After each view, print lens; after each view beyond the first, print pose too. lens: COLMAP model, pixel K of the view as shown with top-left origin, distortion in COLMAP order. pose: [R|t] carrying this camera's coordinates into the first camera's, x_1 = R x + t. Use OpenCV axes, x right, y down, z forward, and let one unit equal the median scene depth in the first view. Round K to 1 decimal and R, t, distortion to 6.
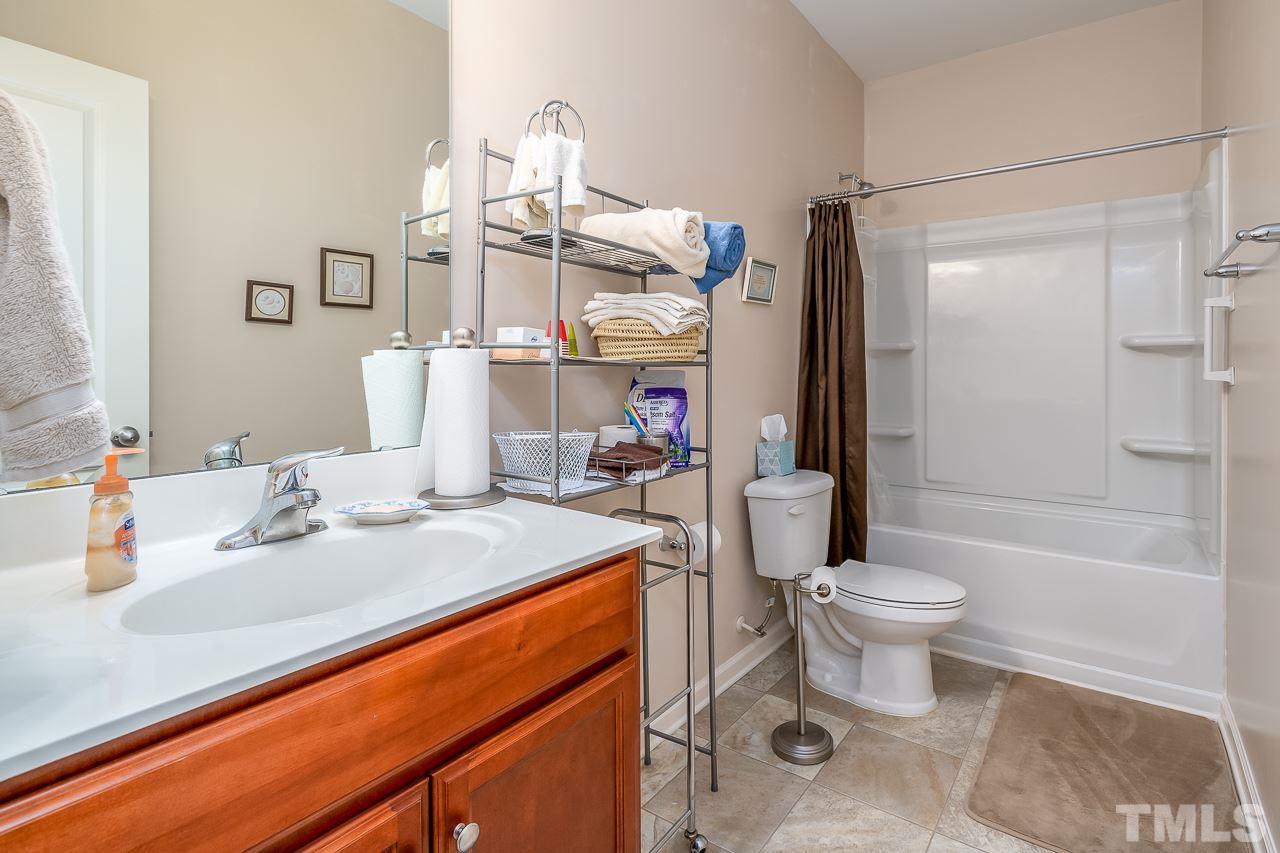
lens RADIAL K [[691.5, 0, 625.2], [0, 691.5, 421.7], [0, 0, 1]] dist [-0.007128, -0.000704]
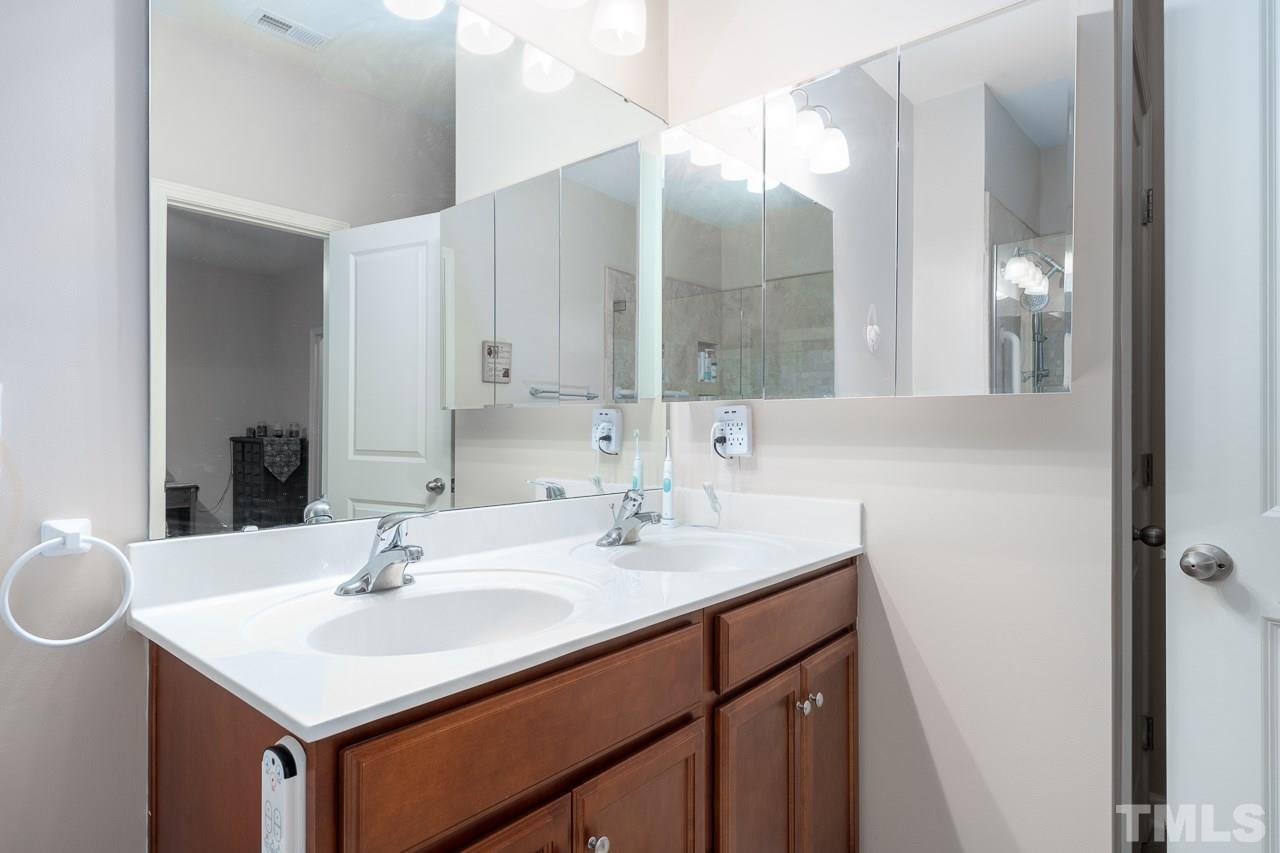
lens RADIAL K [[691.5, 0, 625.2], [0, 691.5, 421.7], [0, 0, 1]] dist [-0.007128, -0.000704]
pose [[0.998196, 0.028956, -0.052593, -0.151262], [-0.034385, 0.993829, -0.105458, 0.018914], [0.049215, 0.107076, 0.993032, -0.210365]]
